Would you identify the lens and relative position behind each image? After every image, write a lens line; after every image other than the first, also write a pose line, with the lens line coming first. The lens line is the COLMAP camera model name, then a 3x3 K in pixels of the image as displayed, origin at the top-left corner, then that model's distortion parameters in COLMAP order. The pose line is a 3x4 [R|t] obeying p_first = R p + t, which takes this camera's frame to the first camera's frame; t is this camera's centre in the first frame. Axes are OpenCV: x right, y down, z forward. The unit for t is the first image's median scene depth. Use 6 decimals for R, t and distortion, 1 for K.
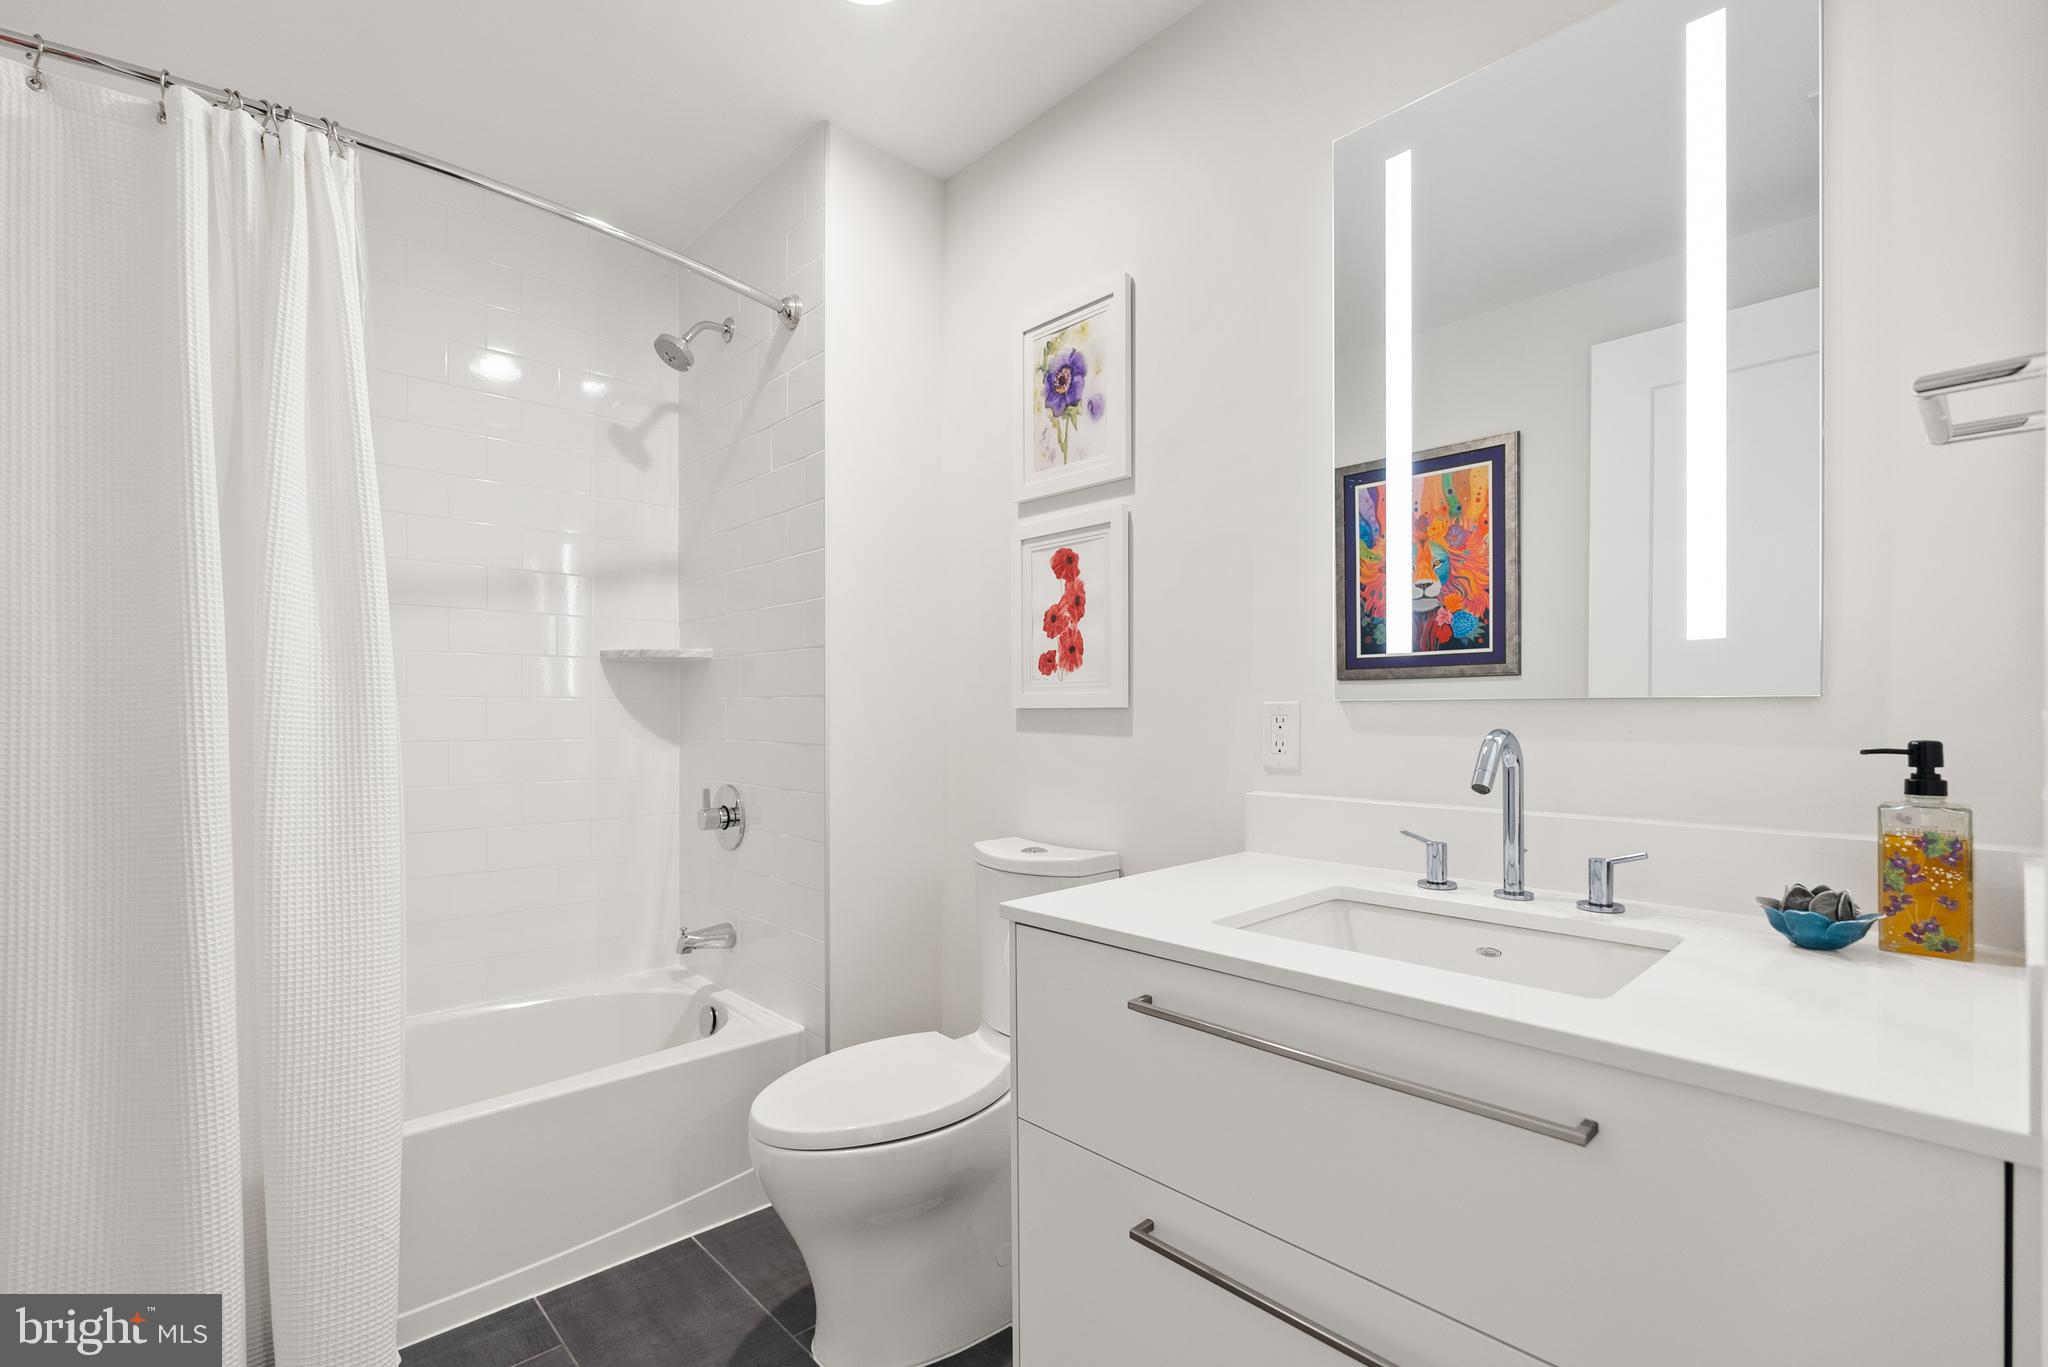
lens RADIAL K [[926.9, 0, 1024.1], [0, 926.9, 687.8], [0, 0, 1]] dist [-0.005635, 0.001584]
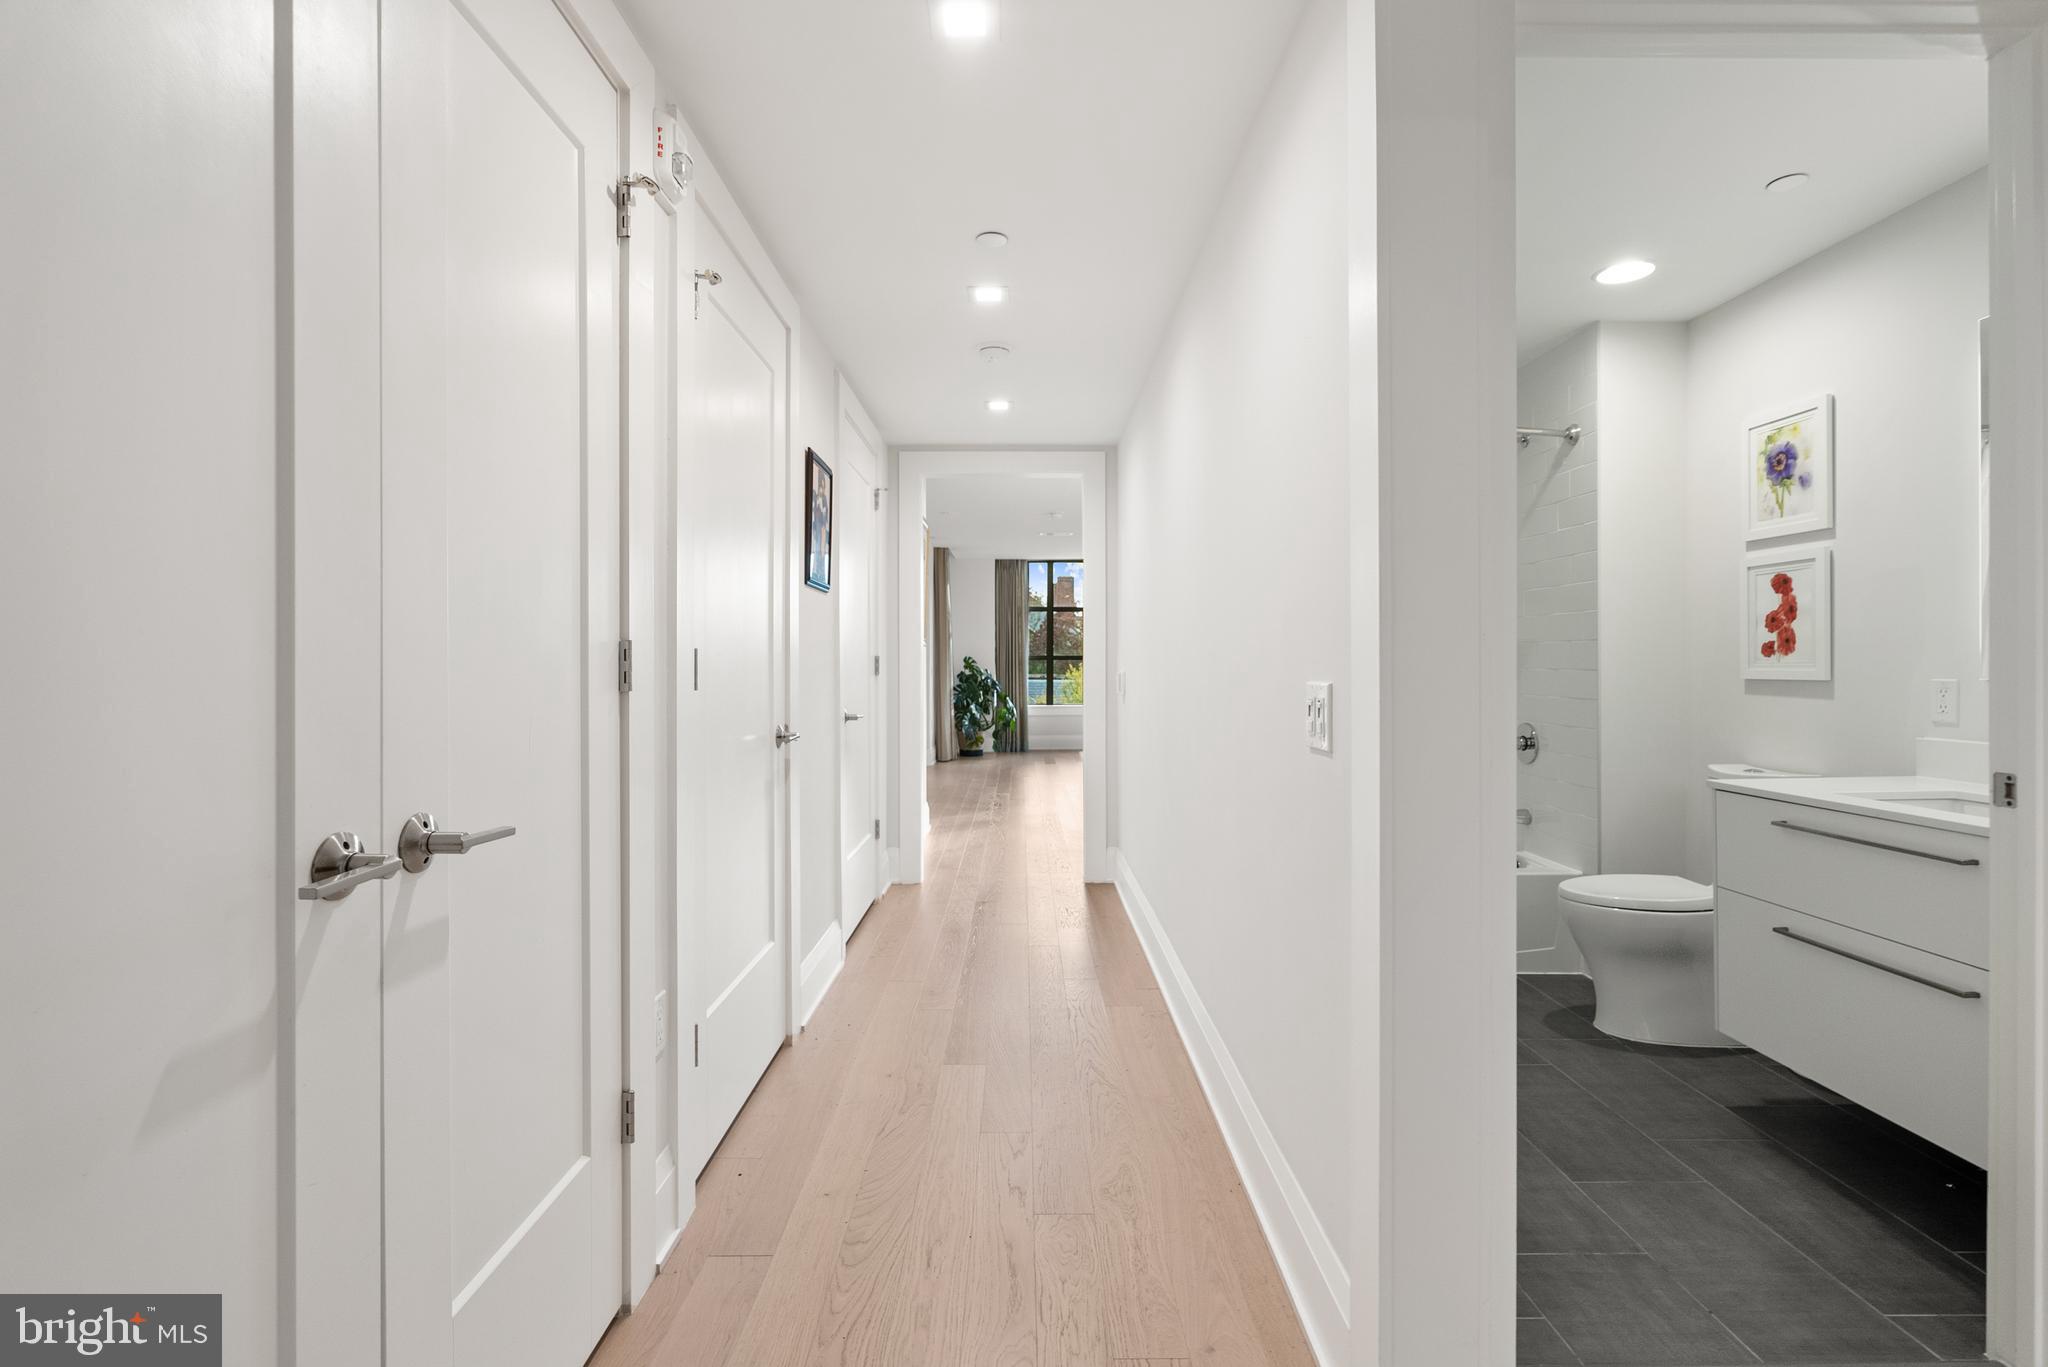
lens RADIAL K [[926.9, 0, 1029.3], [0, 926.9, 666.1], [0, 0, 1]] dist [-0.005635, 0.001584]
pose [[0.739051, 0.002537, -0.673644, 0.152242], [0.015112, 0.999679, 0.020344, -0.049182], [0.673479, -0.025215, 0.738776, -0.934650]]
